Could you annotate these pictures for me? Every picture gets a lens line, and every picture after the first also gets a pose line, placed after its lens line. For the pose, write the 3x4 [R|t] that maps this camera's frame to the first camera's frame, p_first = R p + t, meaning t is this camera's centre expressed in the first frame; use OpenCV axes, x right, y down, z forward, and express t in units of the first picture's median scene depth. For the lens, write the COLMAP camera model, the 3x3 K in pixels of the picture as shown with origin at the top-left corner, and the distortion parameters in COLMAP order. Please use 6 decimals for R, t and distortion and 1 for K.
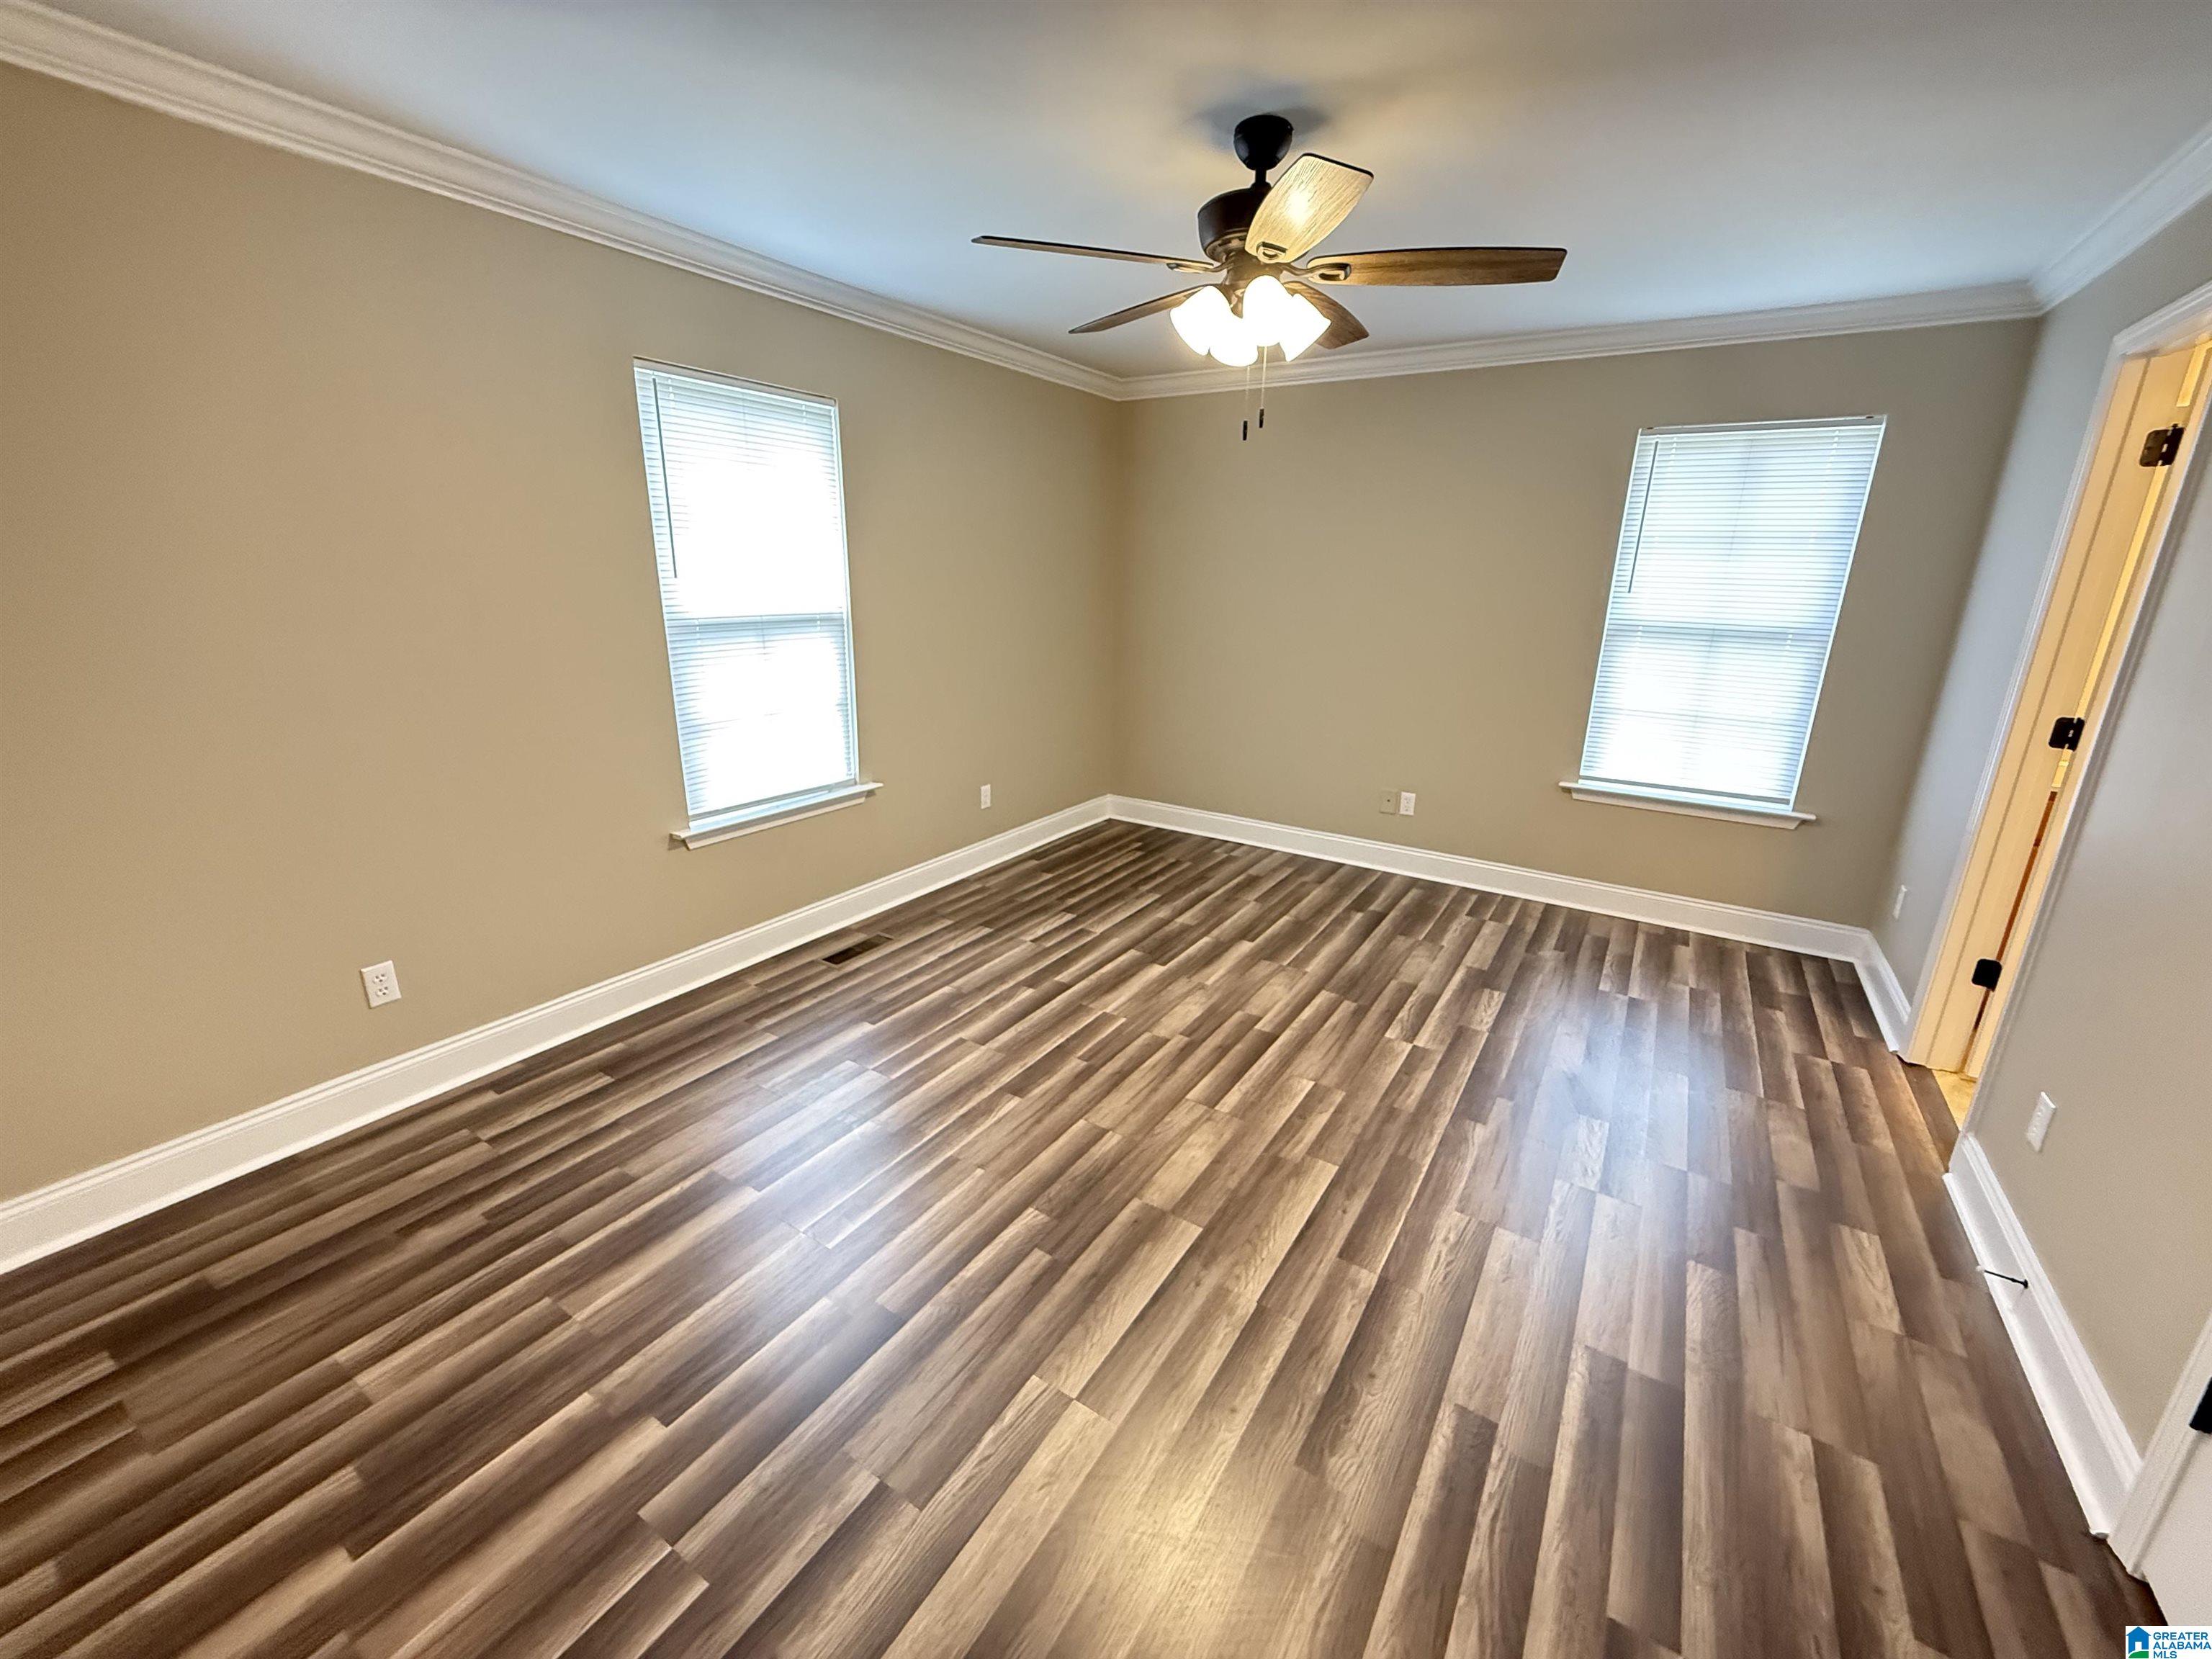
lens RADIAL K [[888.8, 0, 1108.1], [0, 888.8, 826.9], [0, 0, 1]] dist [-0.000418, -0.000089]
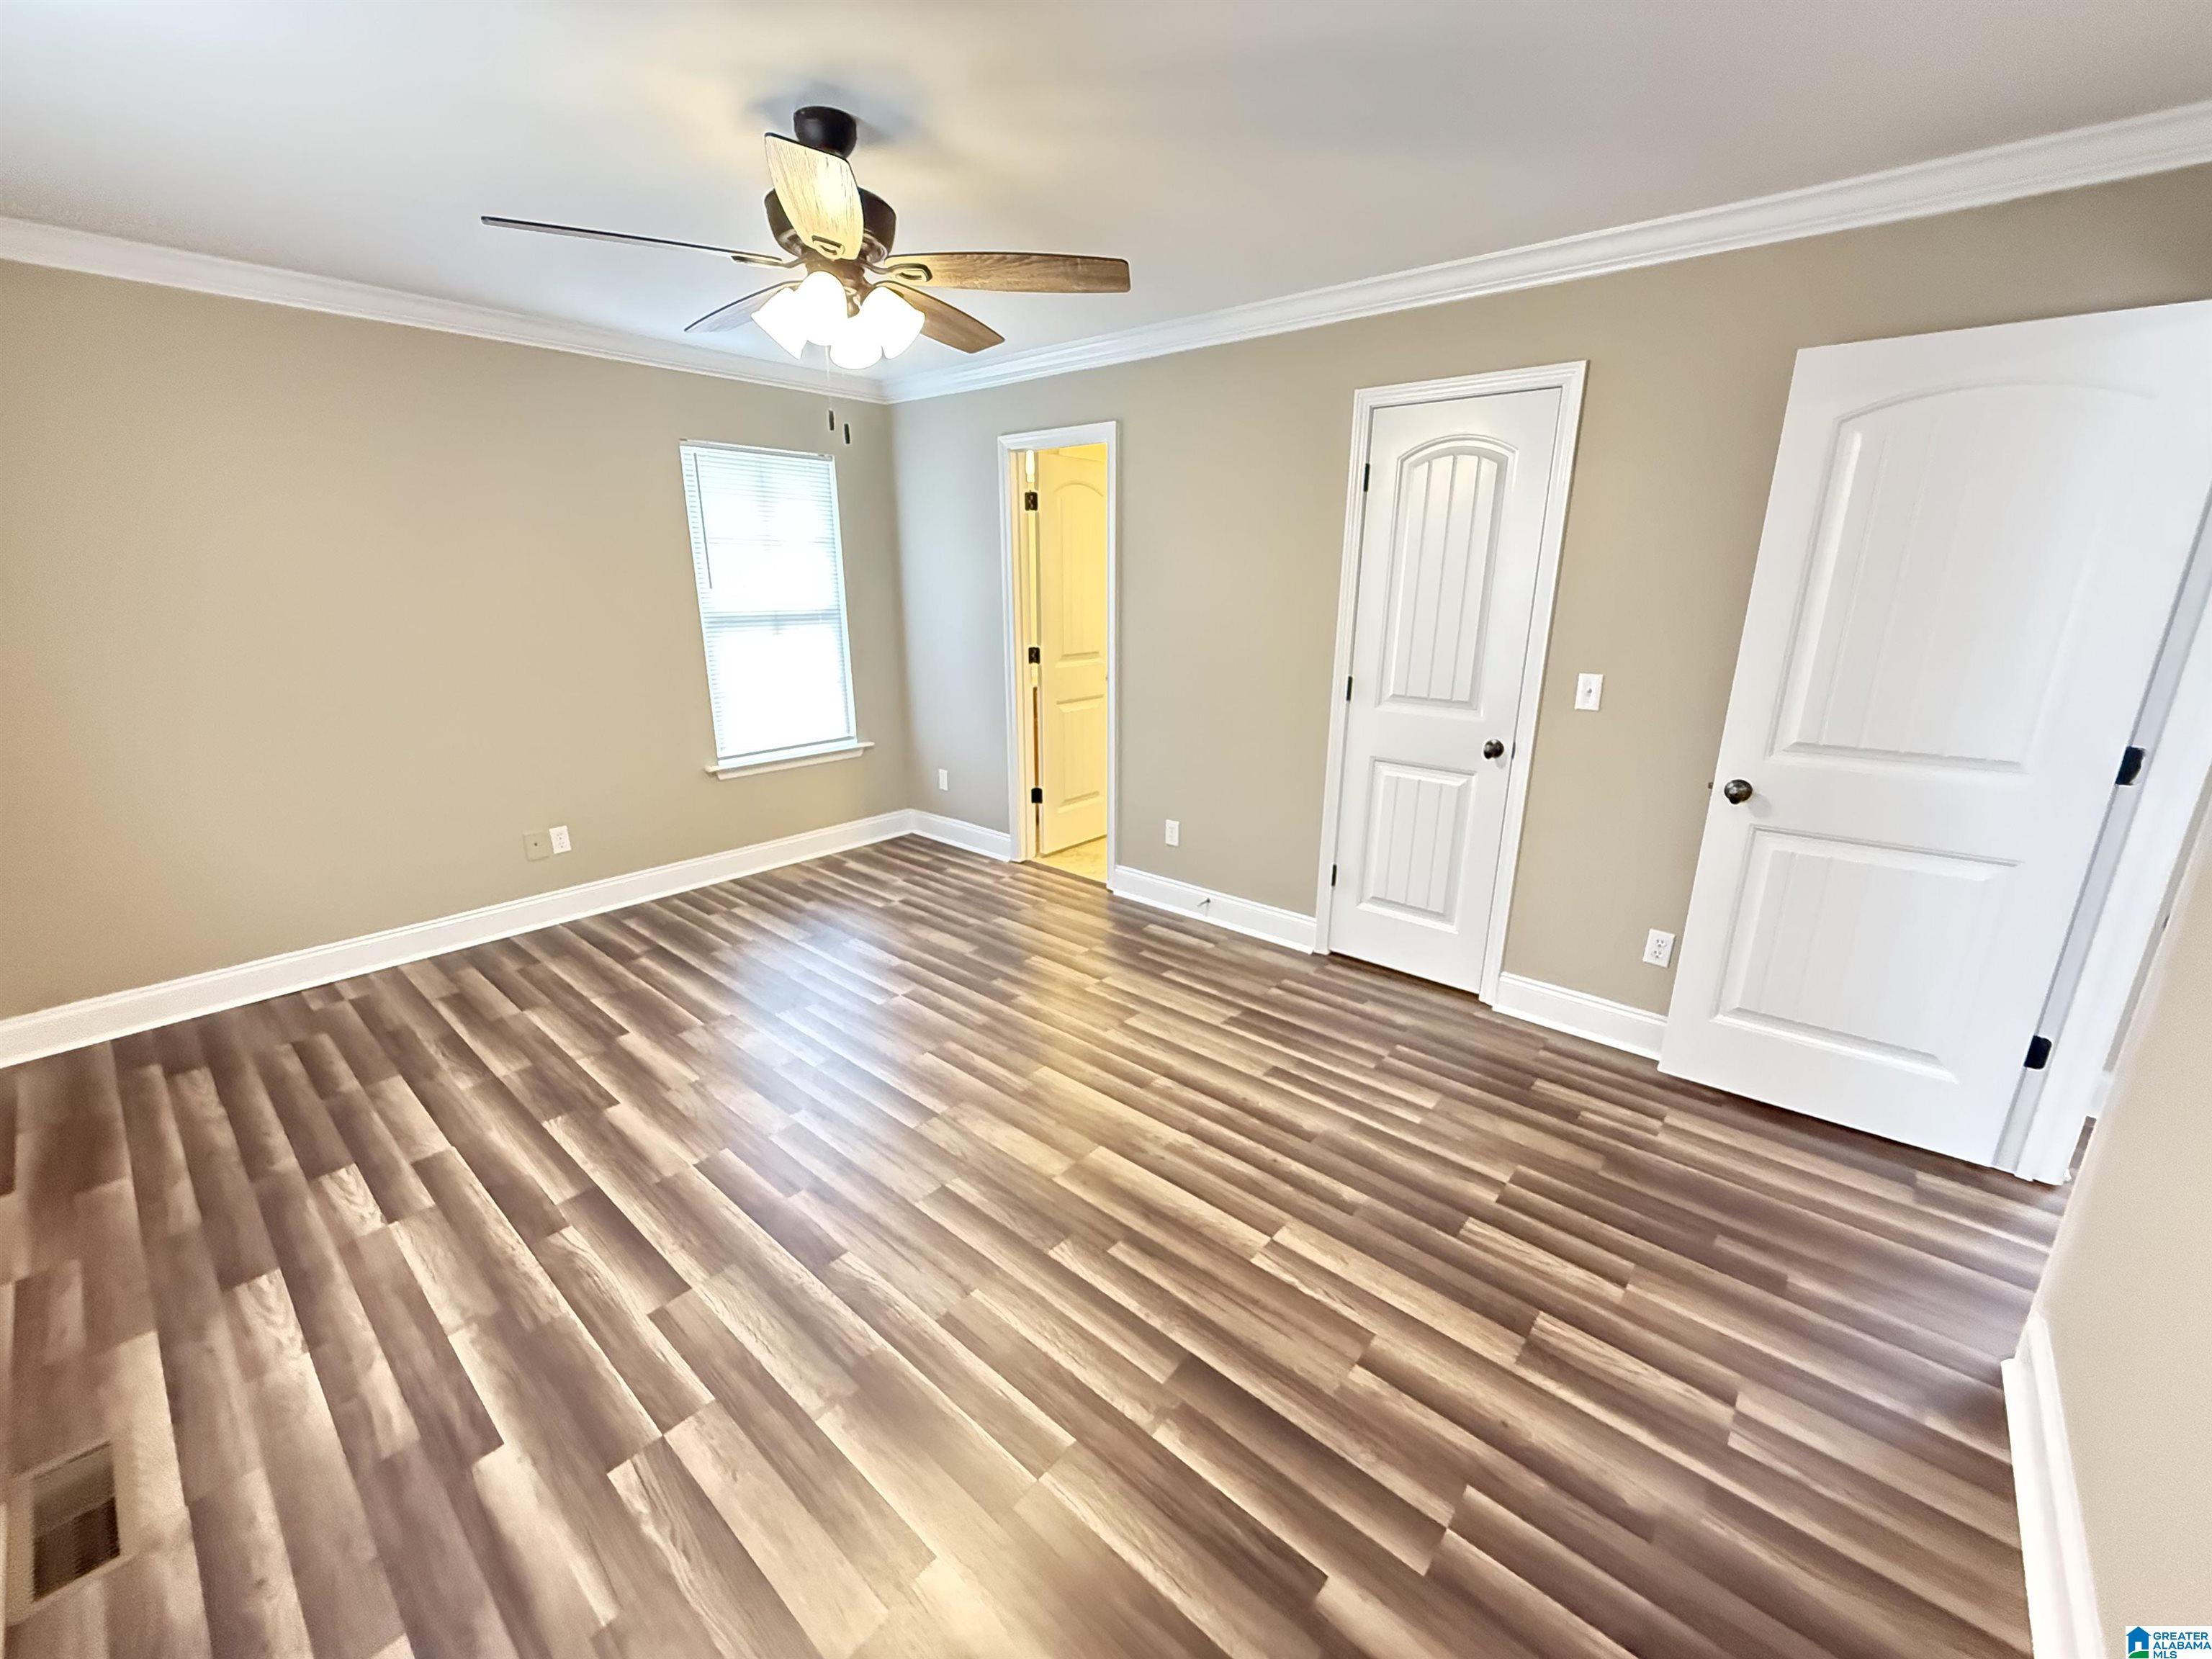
lens RADIAL K [[888.8, 0, 1108.1], [0, 888.8, 826.9], [0, 0, 1]] dist [-0.000418, -0.000089]
pose [[0.143585, -0.292170, 0.945526, -0.504671], [0.280195, 0.928334, 0.244308, -0.125119], [-0.949144, 0.229853, 0.215159, 0.376234]]
